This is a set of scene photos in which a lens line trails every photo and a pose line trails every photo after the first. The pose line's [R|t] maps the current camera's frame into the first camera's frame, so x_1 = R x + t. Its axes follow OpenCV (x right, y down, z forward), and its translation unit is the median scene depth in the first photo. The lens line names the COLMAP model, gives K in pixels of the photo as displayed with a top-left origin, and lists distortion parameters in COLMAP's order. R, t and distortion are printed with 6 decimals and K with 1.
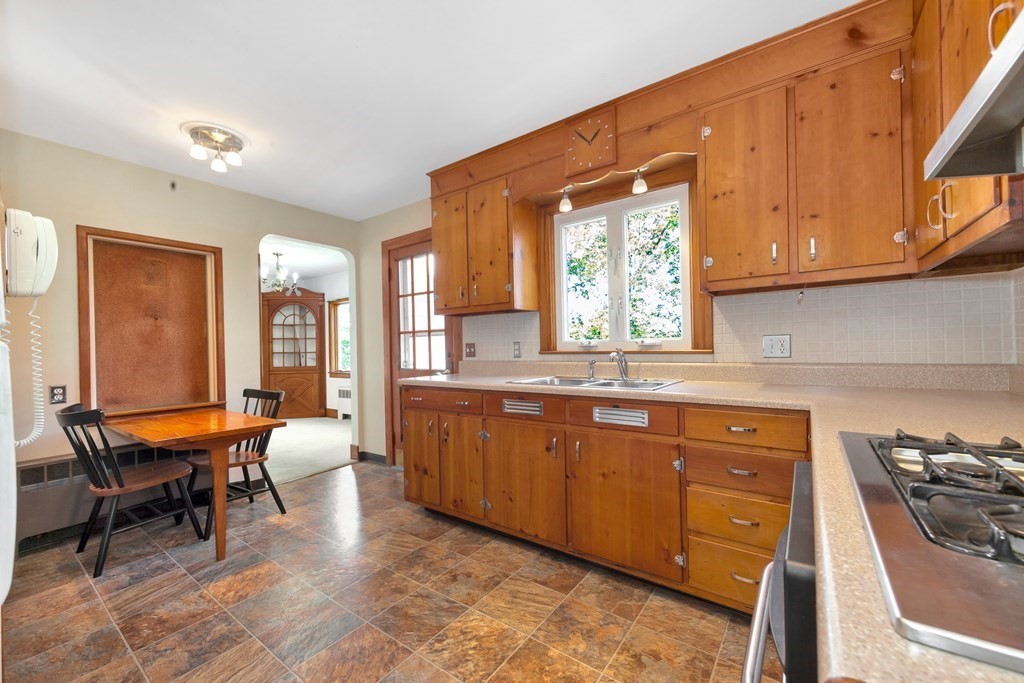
lens RADIAL K [[406.6, 0, 512.4], [0, 406.6, 346.3], [0, 0, 1]] dist [0.006144, -0.000109]
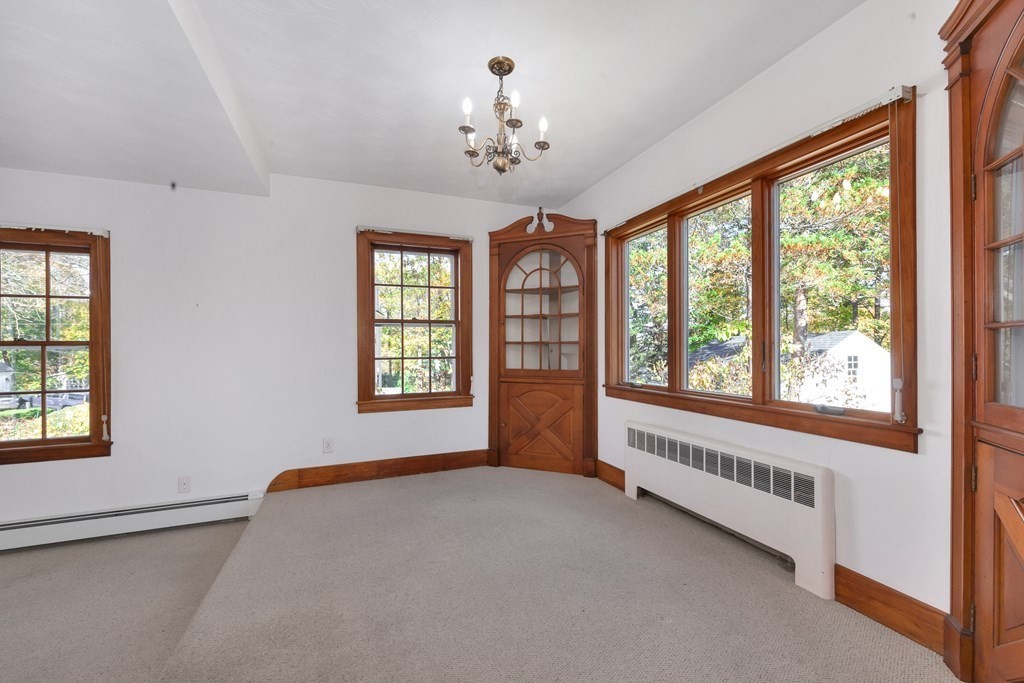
lens RADIAL K [[411.6, 0, 513.7], [0, 411.6, 345.9], [0, 0, 1]] dist [0.001458, -0.000309]
pose [[0.845883, 0.013164, -0.533206, -0.688078], [-0.009481, 0.999909, 0.009645, 0.036160], [0.533284, -0.003103, 0.845931, 1.302385]]
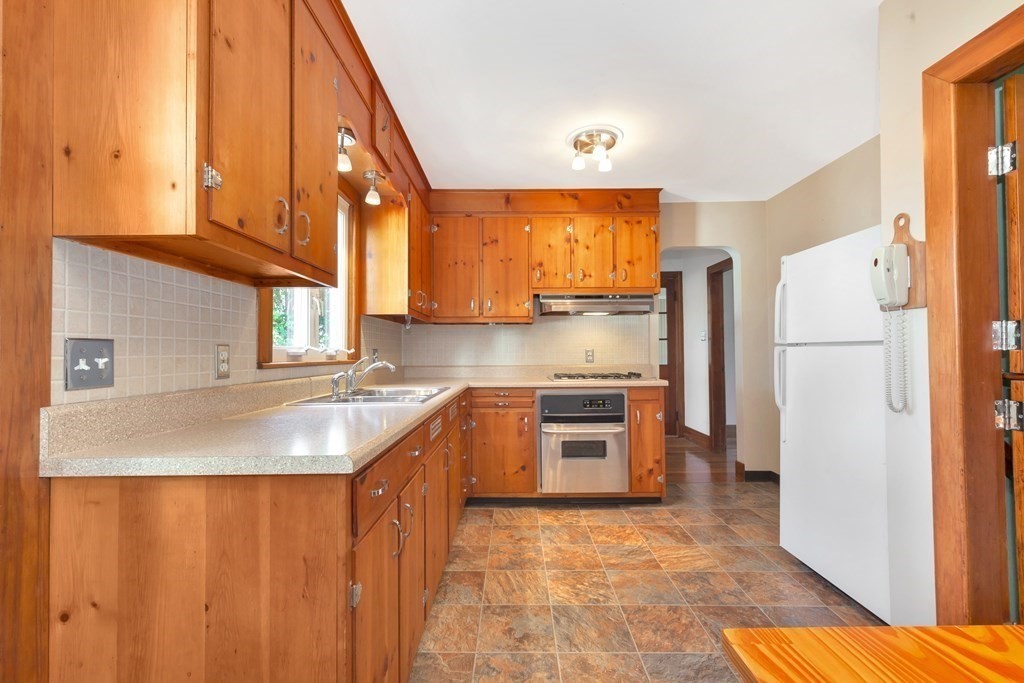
lens RADIAL K [[440.0, 0, 512.6], [0, 440.0, 344.8], [0, 0, 1]] dist [0.002270, -0.000217]
pose [[-0.594341, 0.040858, 0.803175, -0.597036], [0.019904, 0.999150, -0.036098, 0.014724], [-0.803967, -0.005468, -0.594649, 1.077299]]
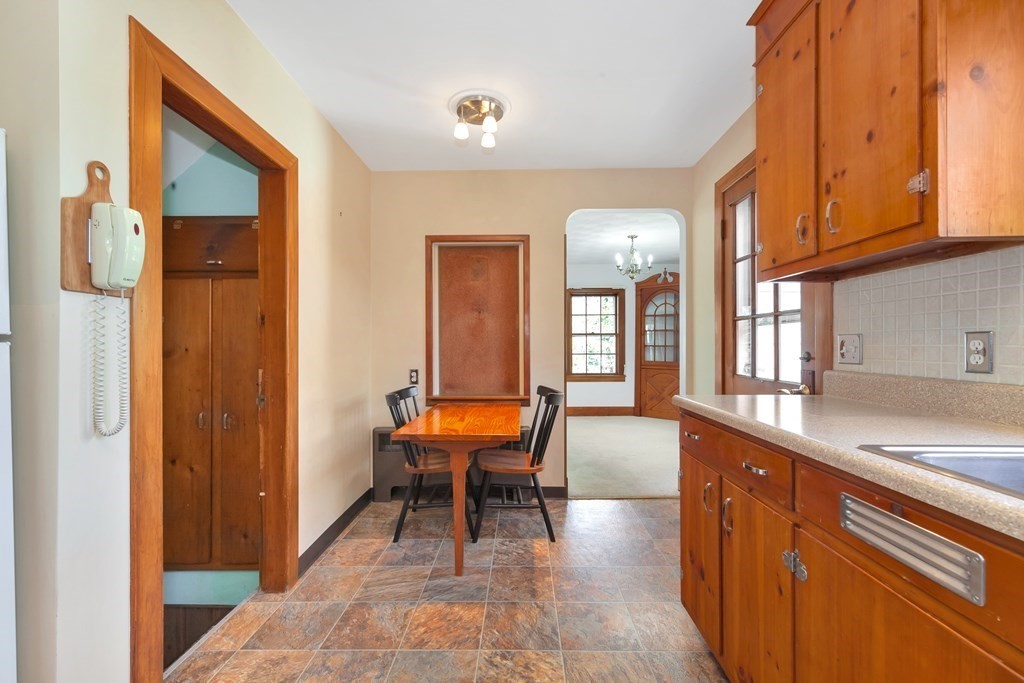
lens RADIAL K [[426.9, 0, 511.5], [0, 426.9, 346.4], [0, 0, 1]] dist [0.006600, 0.000150]
pose [[0.576533, 0.021194, -0.816799, 0.090620], [-0.007138, 0.999756, 0.020903, -0.002339], [0.817043, -0.006221, 0.576544, 0.437936]]
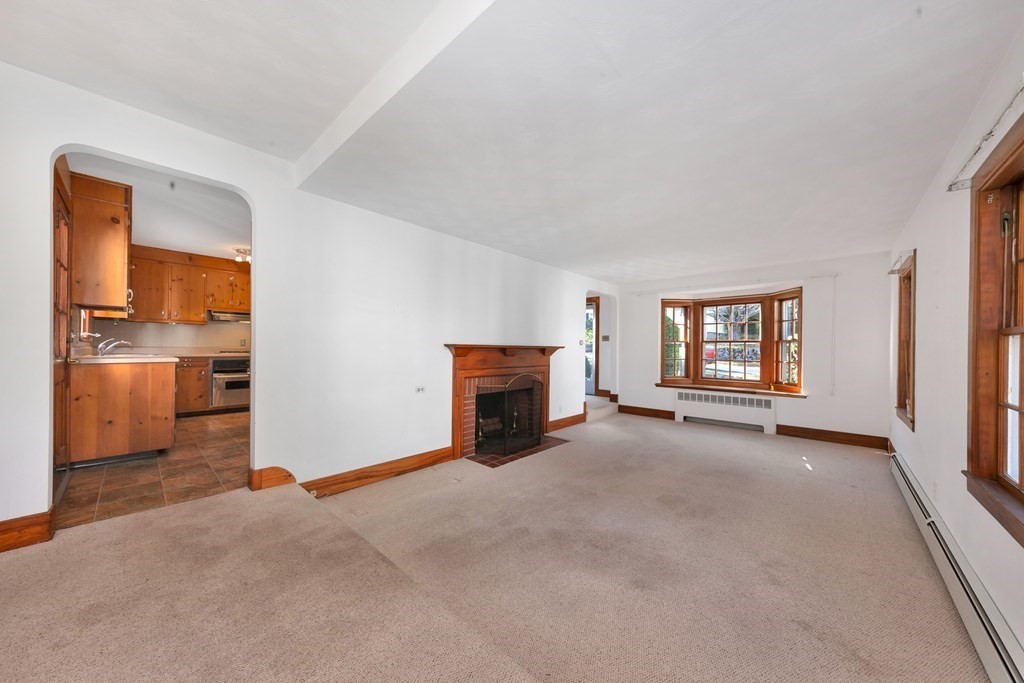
lens RADIAL K [[351.0, 0, 512.3], [0, 351.0, 345.2], [0, 0, 1]] dist [0.006075, -0.000077]
pose [[-0.994117, 0.015047, 0.107265, -1.501301], [0.013959, 0.999843, -0.010878, 0.065813], [-0.107412, -0.009316, -0.994171, 2.027117]]
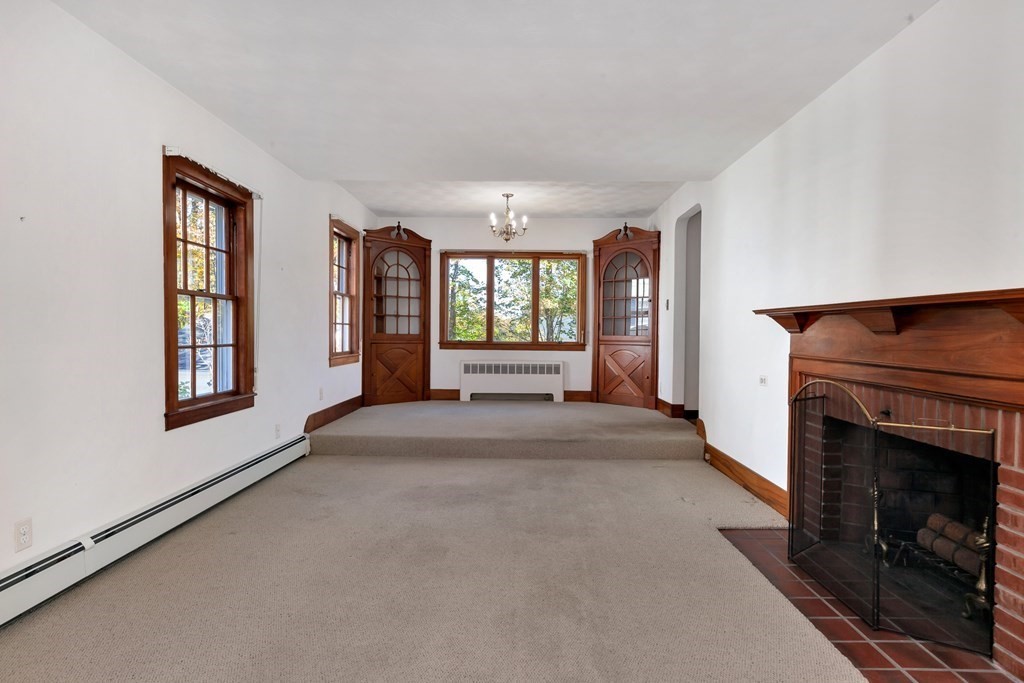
lens RADIAL K [[549.8, 0, 514.4], [0, 549.8, 345.0], [0, 0, 1]] dist [0.004438, 0.001078]
pose [[0.814674, 0.018841, 0.579612, -2.270940], [-0.031451, 0.999437, 0.011719, 0.122476], [-0.579065, -0.027776, 0.814808, 0.130234]]
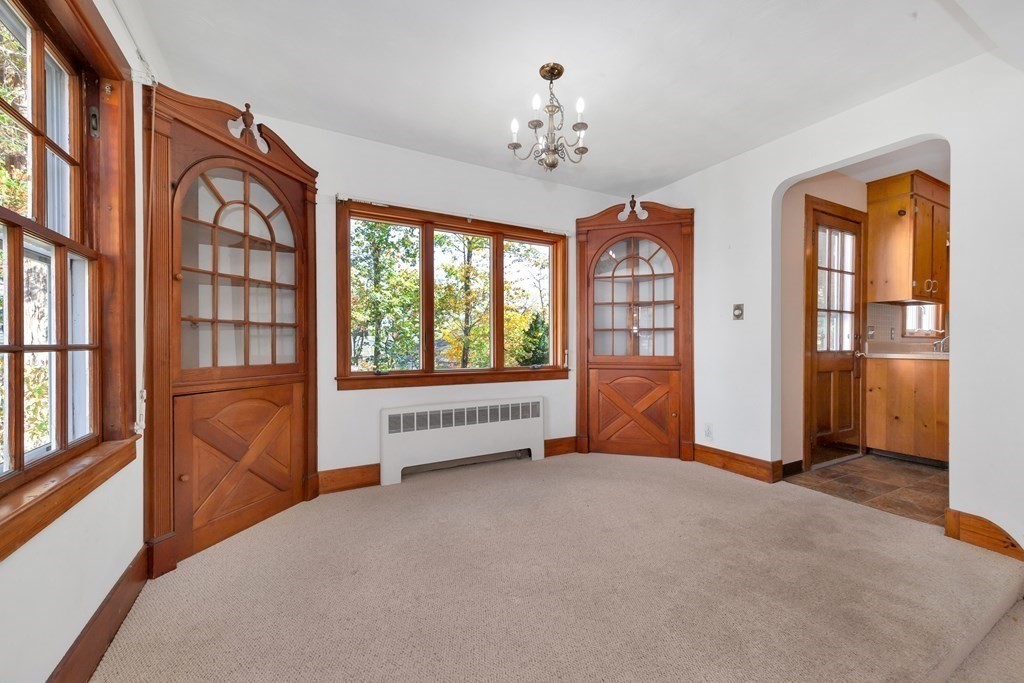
lens RADIAL K [[406.6, 0, 512.4], [0, 406.6, 346.3], [0, 0, 1]] dist [0.006144, -0.000109]
pose [[0.420492, 0.015237, 0.907168, -1.775760], [-0.012861, 0.999859, -0.010832, 0.083118], [-0.907205, -0.007112, 0.420629, 1.626900]]
